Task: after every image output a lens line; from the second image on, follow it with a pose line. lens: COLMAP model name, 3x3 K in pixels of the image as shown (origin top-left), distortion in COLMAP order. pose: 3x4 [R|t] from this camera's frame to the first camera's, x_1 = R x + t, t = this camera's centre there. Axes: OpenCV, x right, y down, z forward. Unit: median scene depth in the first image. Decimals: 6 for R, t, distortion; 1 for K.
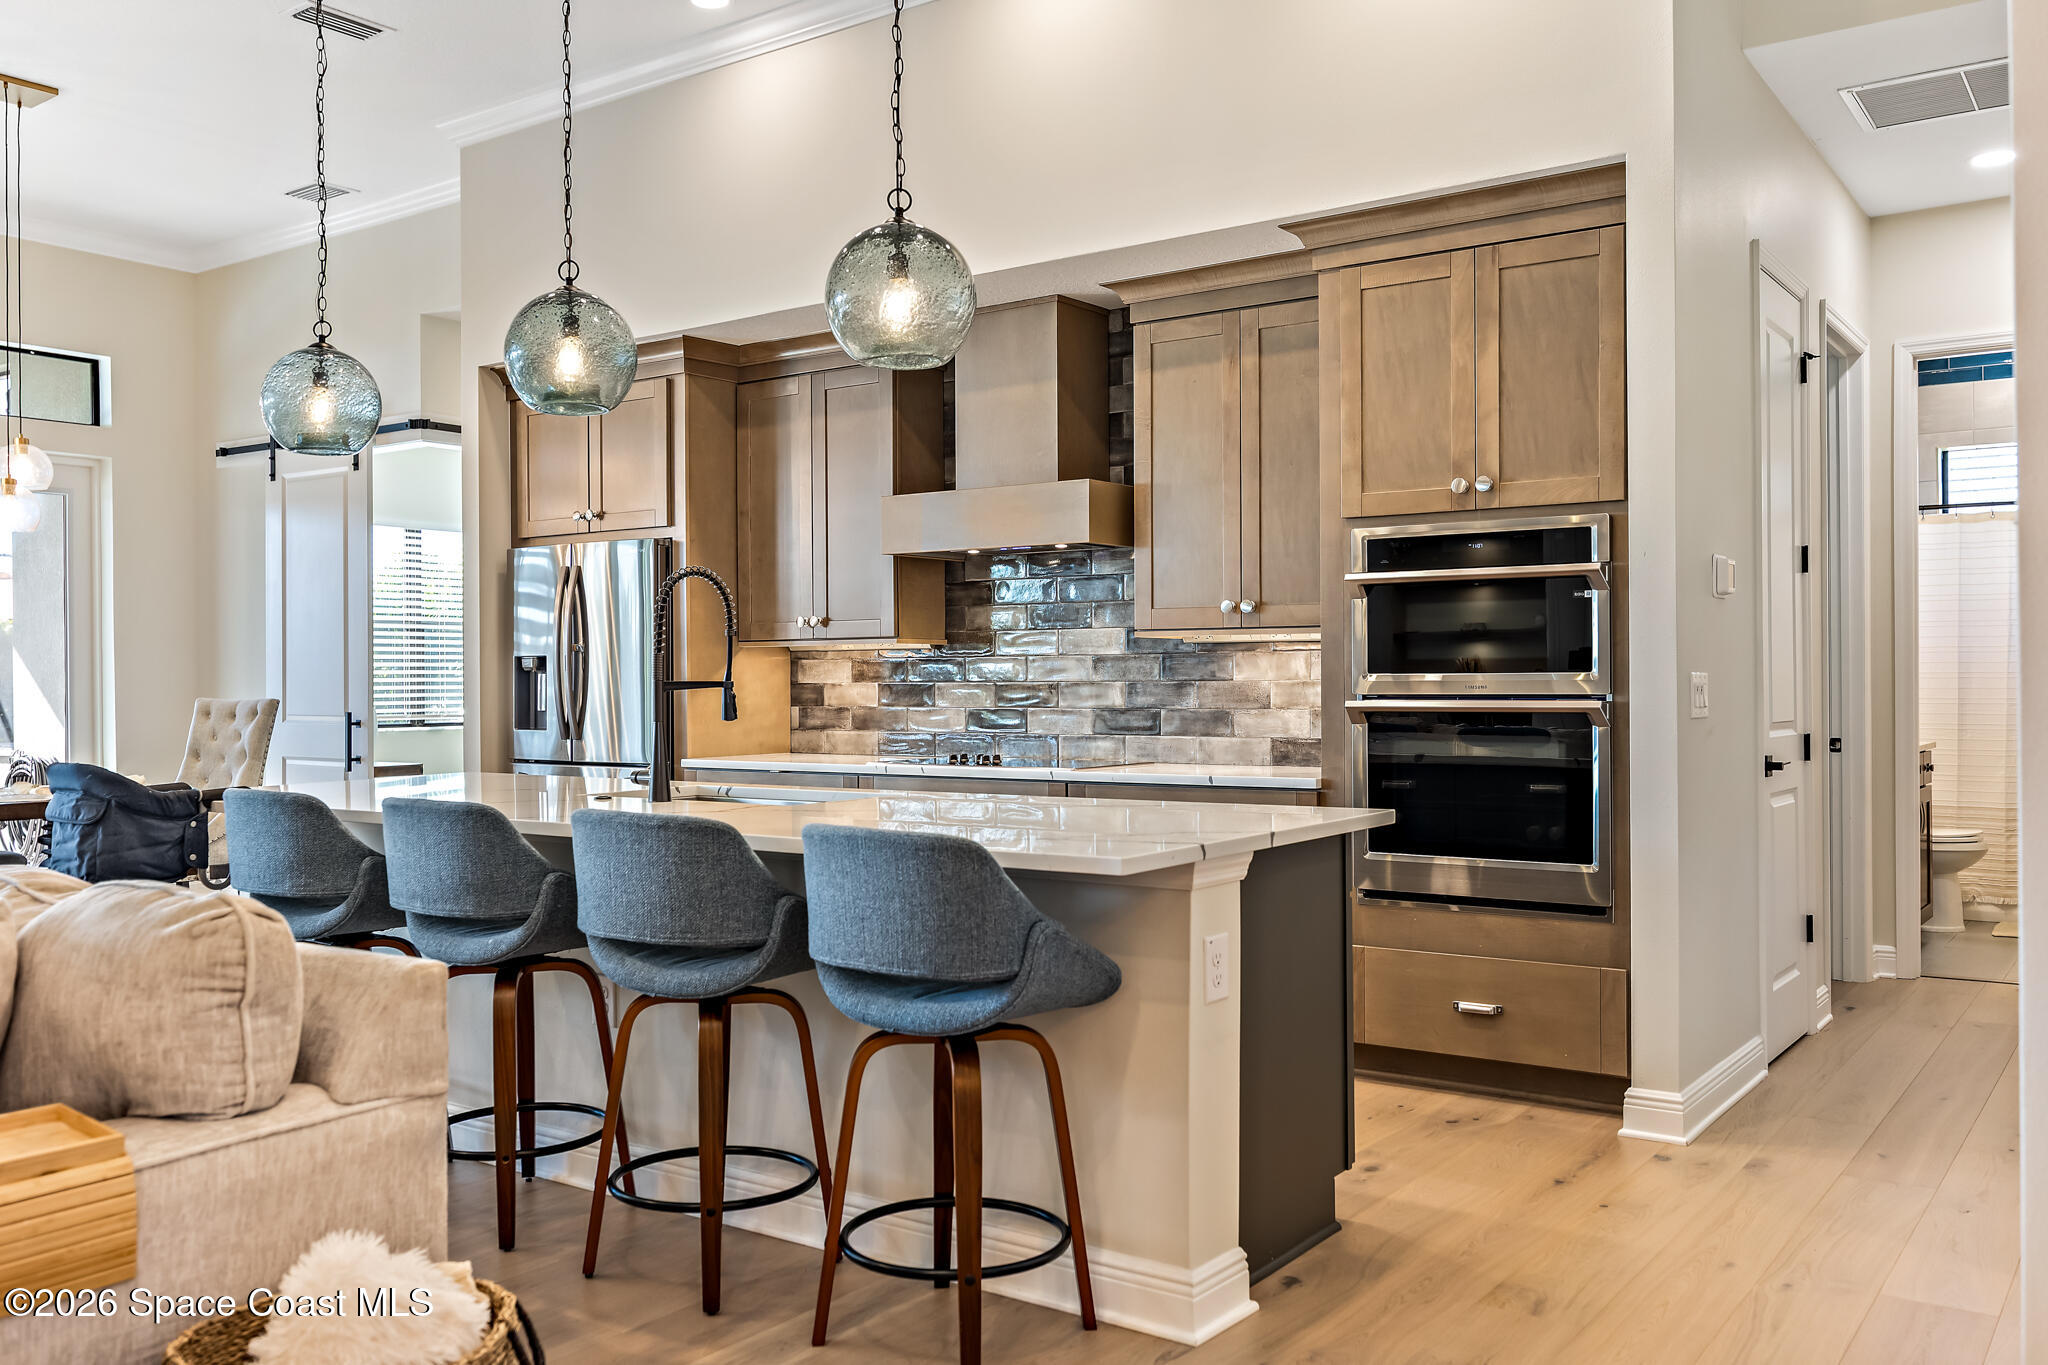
lens RADIAL K [[1684.0, 0, 1024.9], [0, 1684.0, 685.1], [0, 0, 1]] dist [0.007908, 0.009018]
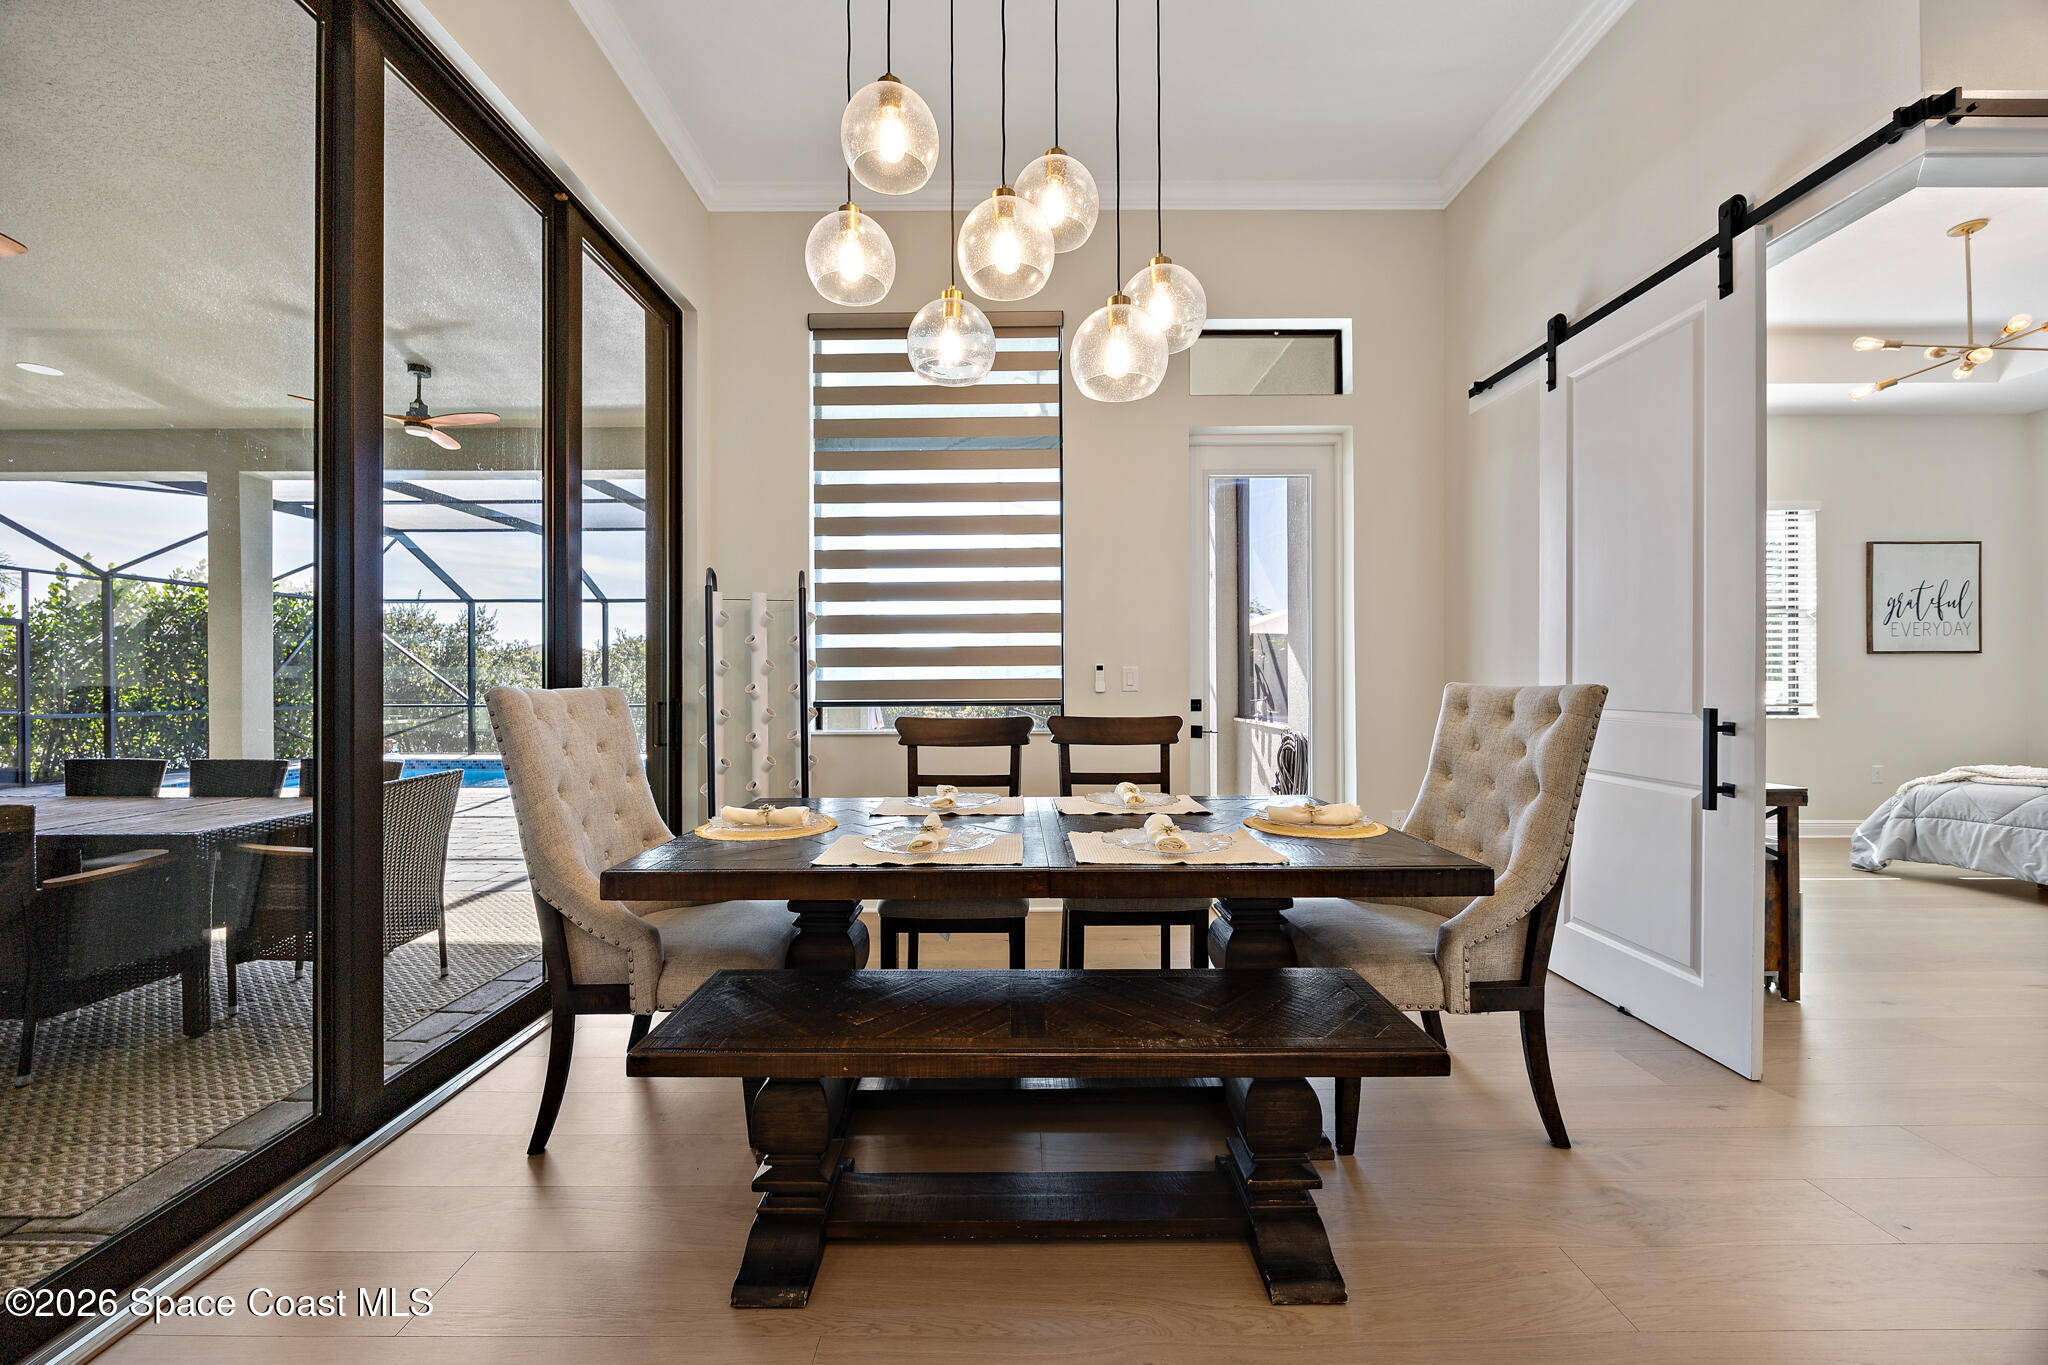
lens RADIAL K [[784.8, 0, 1003.6], [0, 784.8, 683.7], [0, 0, 1]] dist [-0.001393, -0.000670]
pose [[0.571418, 0.007317, -0.820627, -0.317601], [-0.002269, 0.999971, 0.007336, 0.005953], [0.820656, -0.002330, 0.571417, 0.641409]]
